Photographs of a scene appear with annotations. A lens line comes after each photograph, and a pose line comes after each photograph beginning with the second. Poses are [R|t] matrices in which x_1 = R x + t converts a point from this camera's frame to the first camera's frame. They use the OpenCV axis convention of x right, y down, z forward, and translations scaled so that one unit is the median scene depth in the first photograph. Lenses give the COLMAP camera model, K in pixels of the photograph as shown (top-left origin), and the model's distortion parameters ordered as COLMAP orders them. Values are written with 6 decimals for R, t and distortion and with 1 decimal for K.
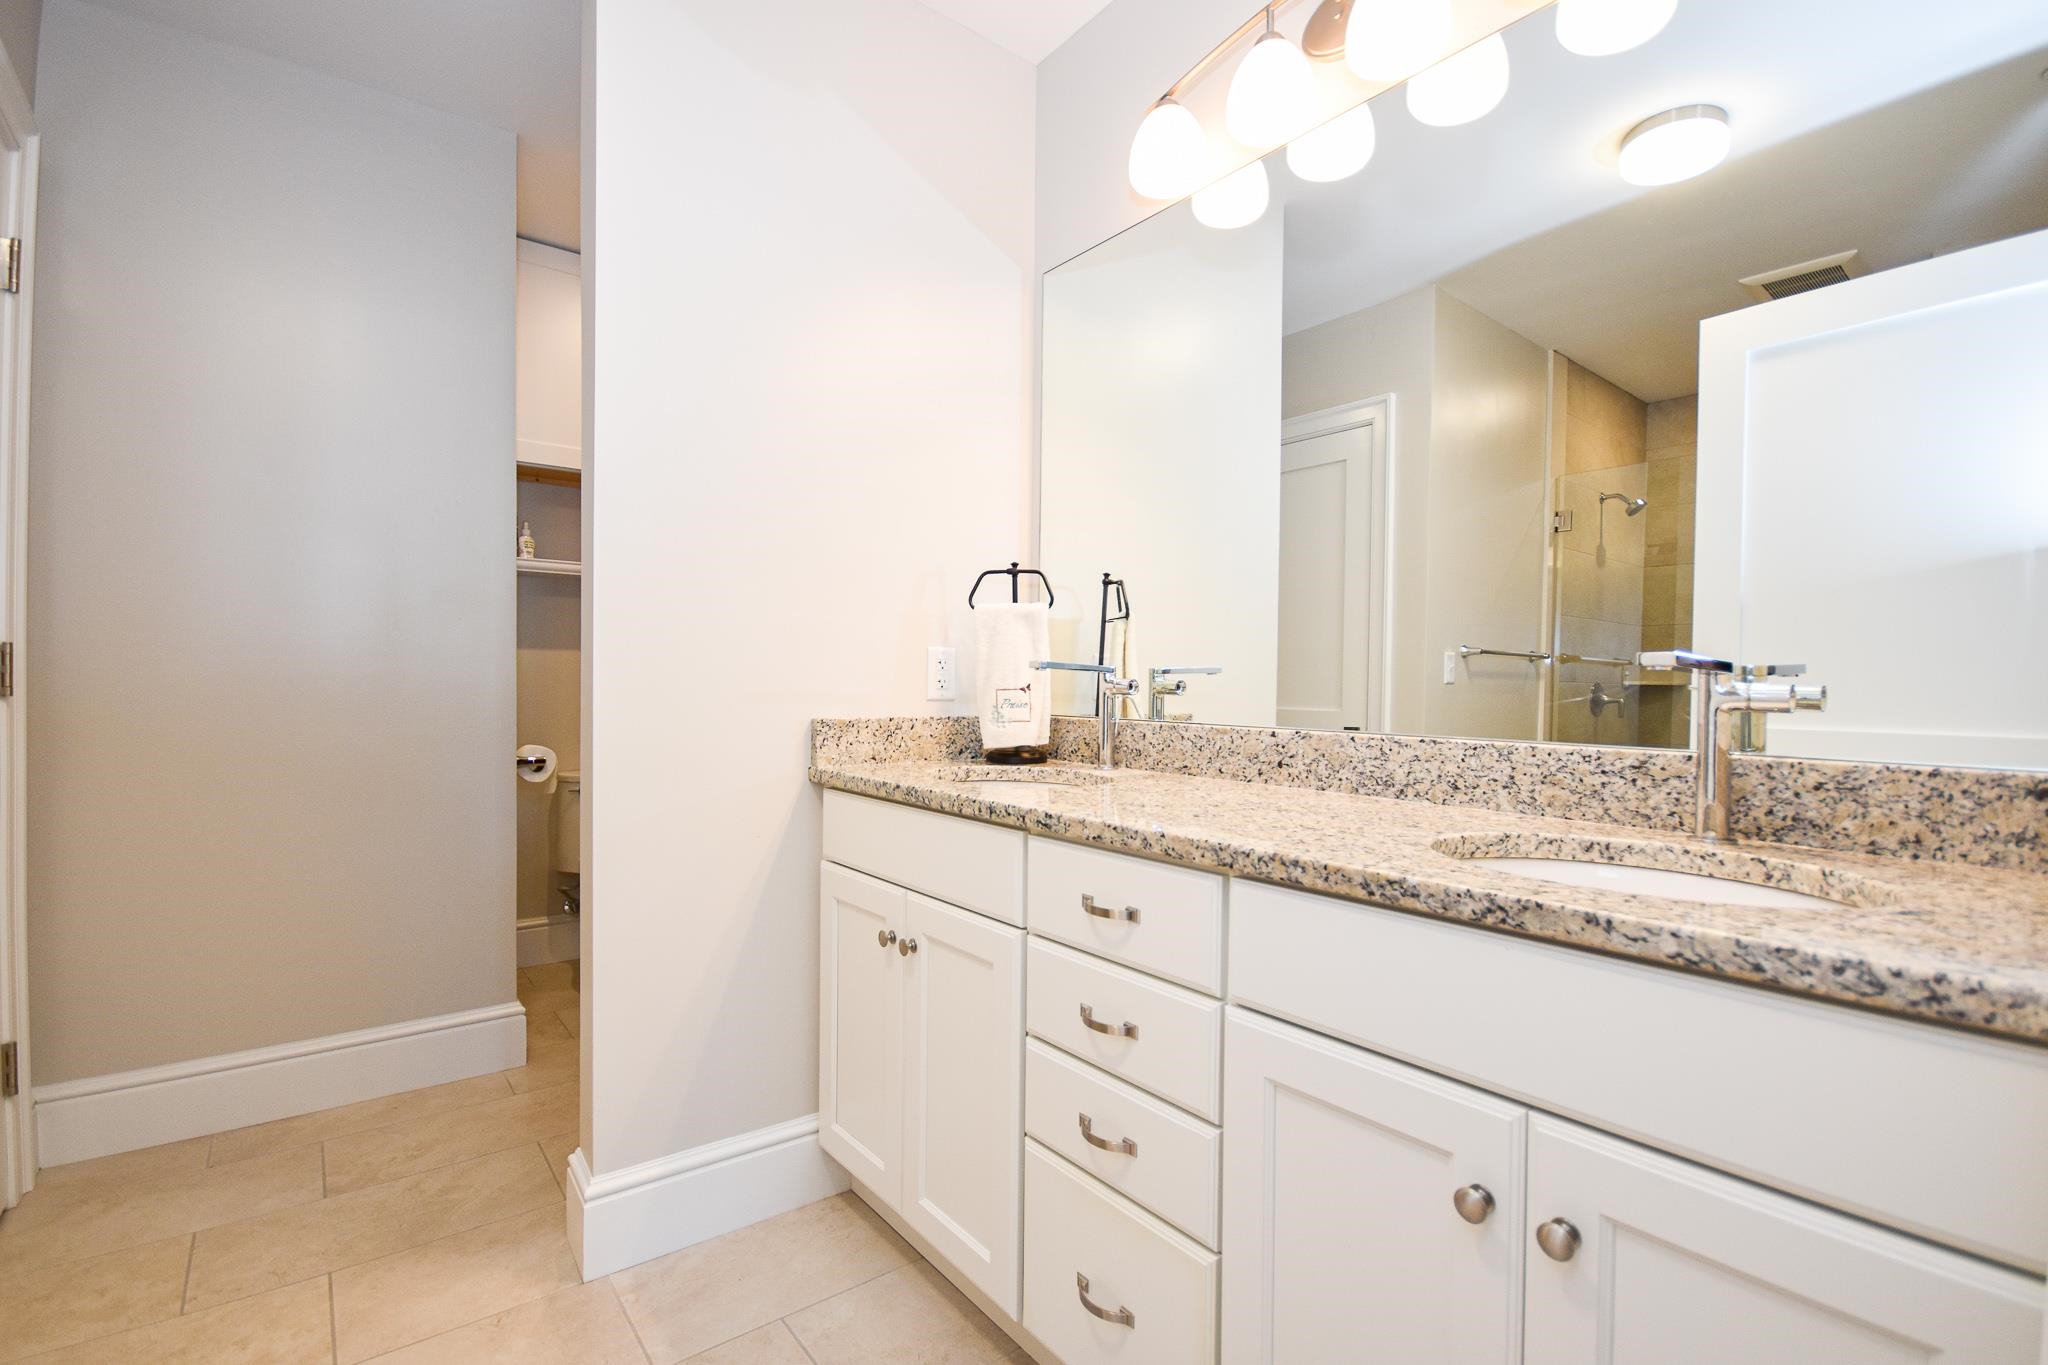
lens RADIAL K [[898.0, 0, 1021.6], [0, 898.0, 691.5], [0, 0, 1]] dist [0.002597, -0.011719]
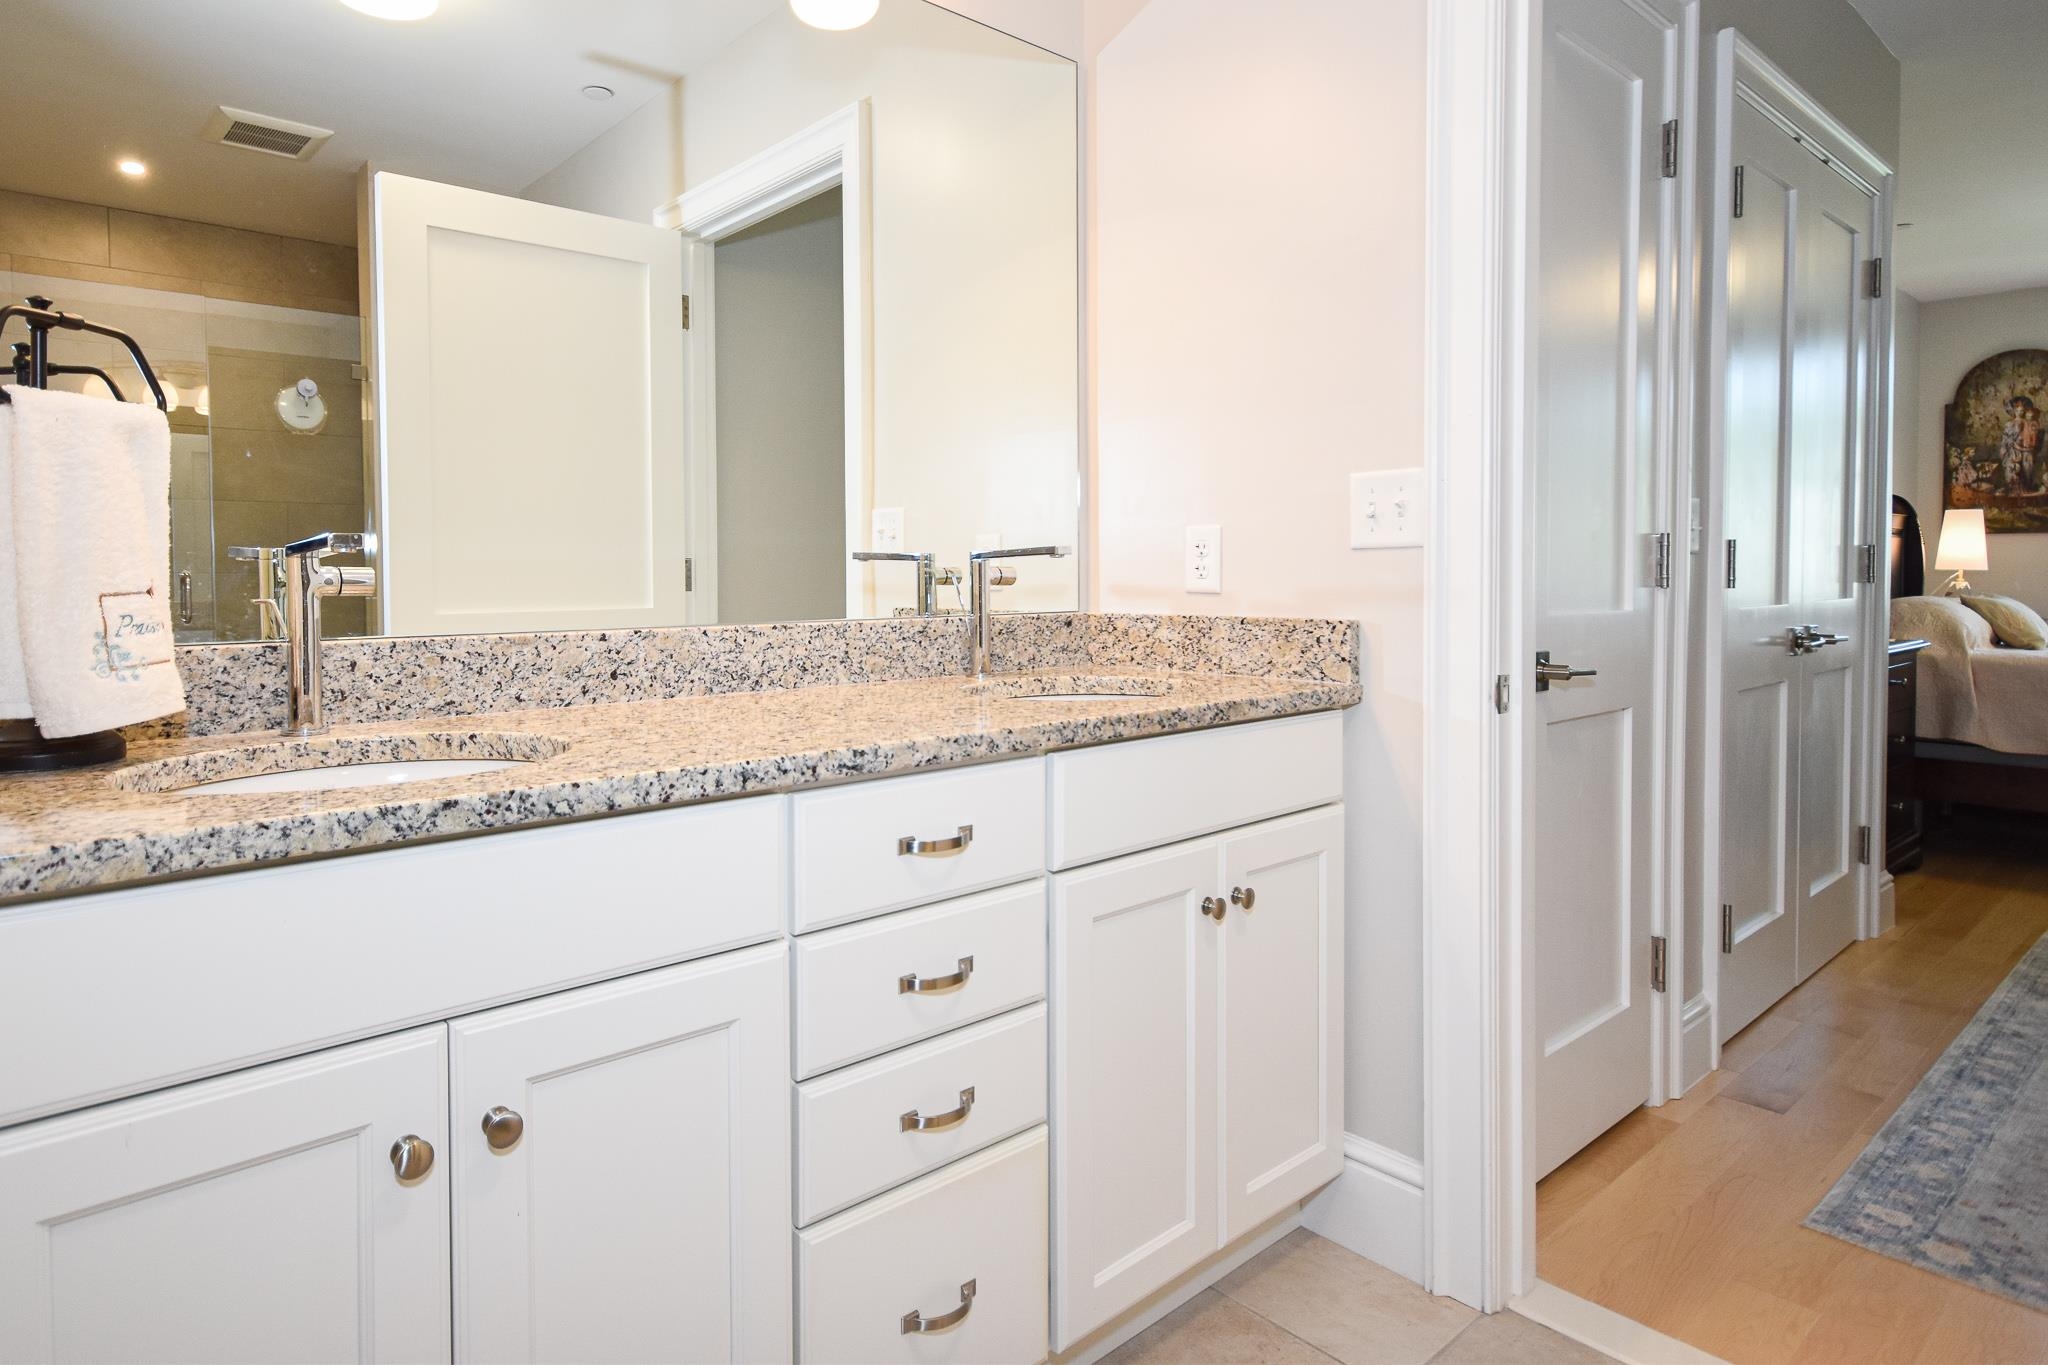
lens RADIAL K [[1080.7, 0, 954.0], [0, 1080.7, 598.5], [0, 0, 1]] dist [0.001894, 0.000188]
pose [[0.016304, -0.036186, 0.999212, -0.756262], [0.018128, 0.999191, 0.035890, -0.016213], [-0.999703, 0.017528, 0.016947, 0.807396]]
